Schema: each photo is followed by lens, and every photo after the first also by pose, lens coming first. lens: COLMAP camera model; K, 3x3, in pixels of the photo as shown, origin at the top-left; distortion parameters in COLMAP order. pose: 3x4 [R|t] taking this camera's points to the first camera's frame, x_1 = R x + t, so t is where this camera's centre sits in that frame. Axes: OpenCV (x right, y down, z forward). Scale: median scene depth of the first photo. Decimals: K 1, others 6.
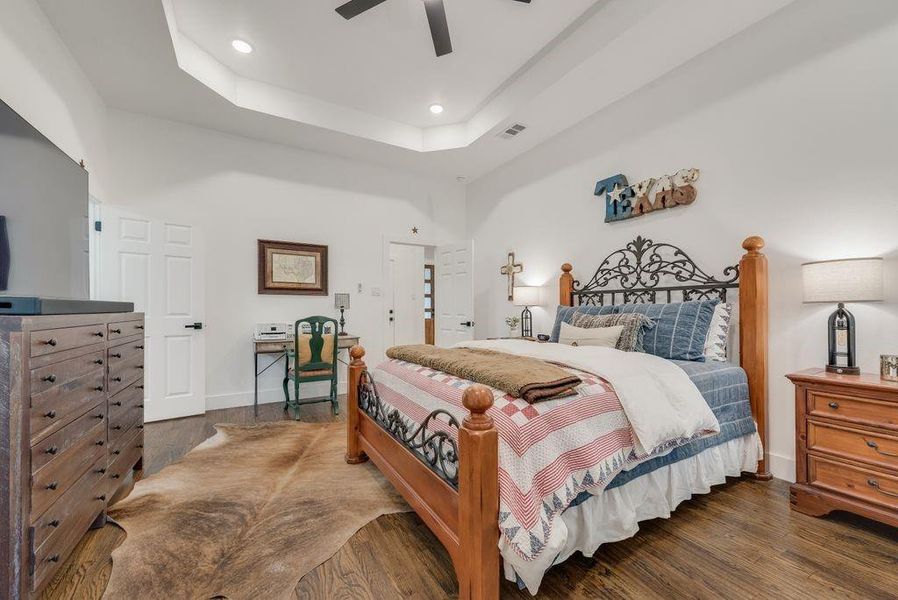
lens RADIAL K [[359.3, 0, 436.7], [0, 359.3, 299.7], [0, 0, 1]] dist [0.045854, 0.000039]
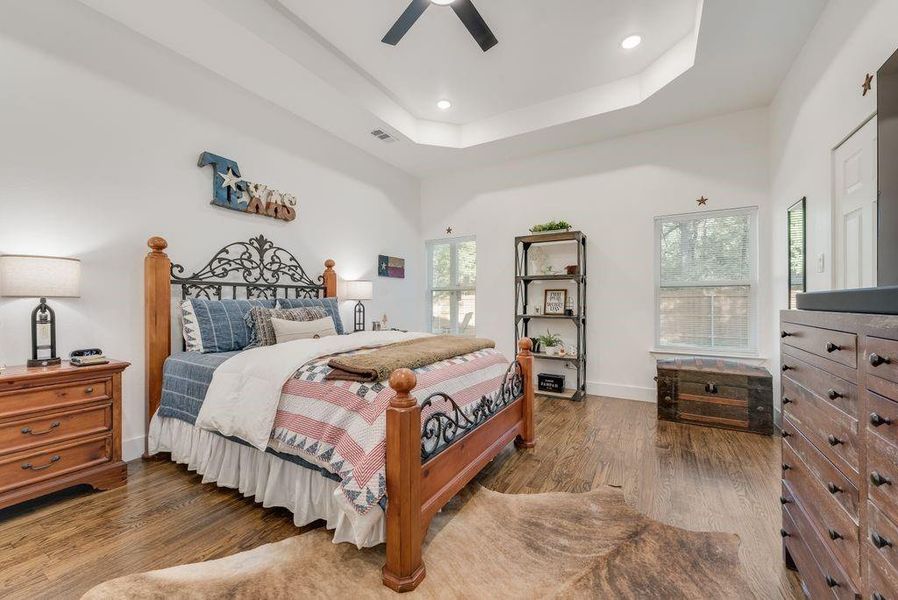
lens RADIAL K [[354.0, 0, 448.7], [0, 354.0, 301.8], [0, 0, 1]] dist [0.020226, -0.006854]
pose [[-0.514493, 0.004177, 0.857484, -0.632607], [-0.019284, 0.999679, -0.016440, 0.028792], [-0.857278, -0.024994, -0.514247, 1.075815]]
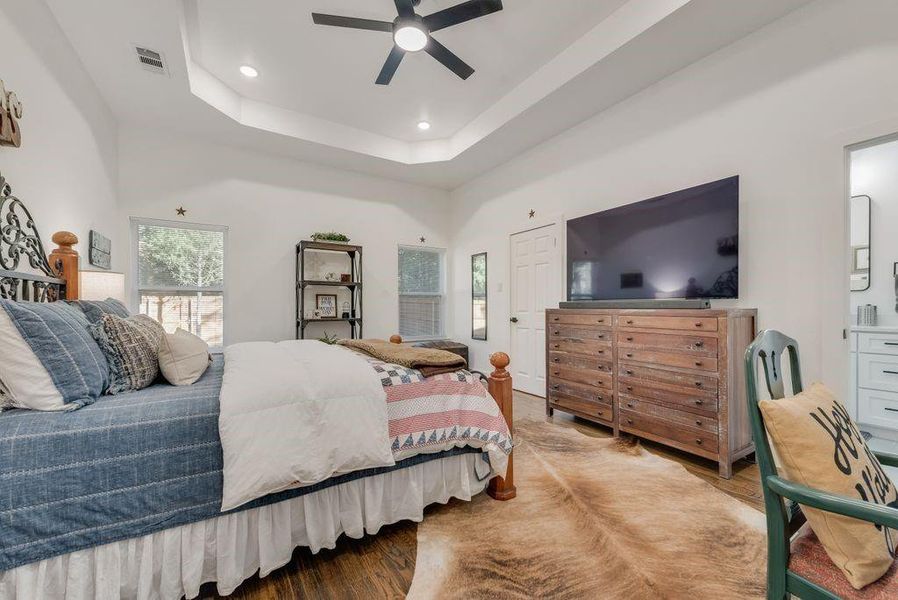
lens RADIAL K [[354.4, 0, 448.0], [0, 354.4, 306.1], [0, 0, 1]] dist [0.015240, -0.004036]
pose [[-0.998101, 0.006525, -0.061253, -0.050969], [0.007991, 0.999687, -0.023706, 0.039239], [0.061079, -0.024150, -0.997841, 1.560821]]
